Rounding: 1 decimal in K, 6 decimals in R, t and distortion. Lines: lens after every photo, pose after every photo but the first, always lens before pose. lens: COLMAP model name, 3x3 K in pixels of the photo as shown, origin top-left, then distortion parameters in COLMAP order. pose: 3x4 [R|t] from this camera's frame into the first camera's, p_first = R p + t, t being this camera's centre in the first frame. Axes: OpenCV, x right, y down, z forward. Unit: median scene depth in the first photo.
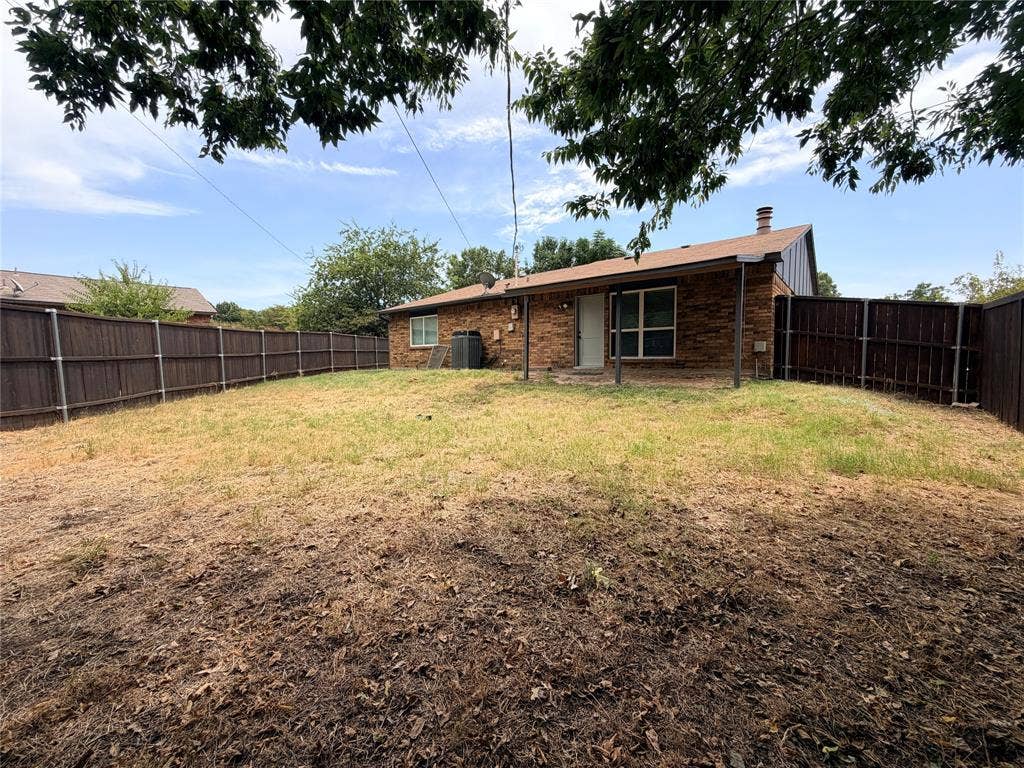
lens RADIAL K [[410.2, 0, 509.1], [0, 410.2, 383.7], [0, 0, 1]] dist [0.000390, -0.000145]
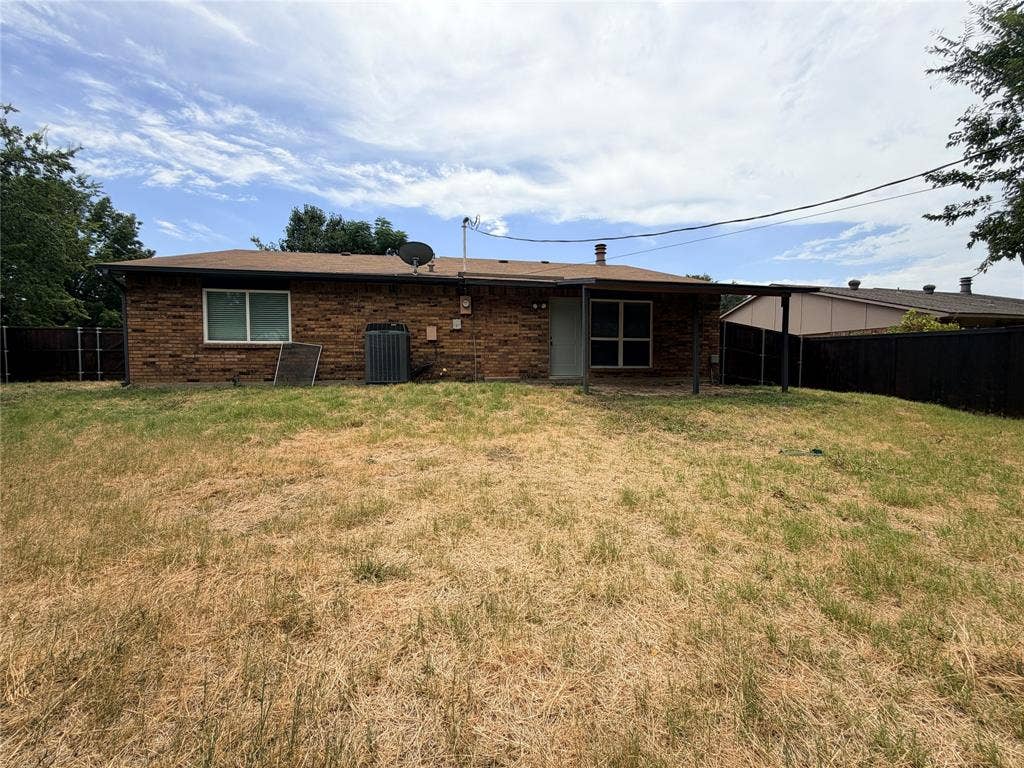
lens RADIAL K [[410.2, 0, 509.1], [0, 410.2, 383.7], [0, 0, 1]] dist [0.000390, -0.000145]
pose [[0.628720, -0.026417, 0.777183, -0.619210], [0.042687, 0.999088, -0.000573, -0.032092], [-0.776459, 0.033536, 0.629275, 0.557163]]
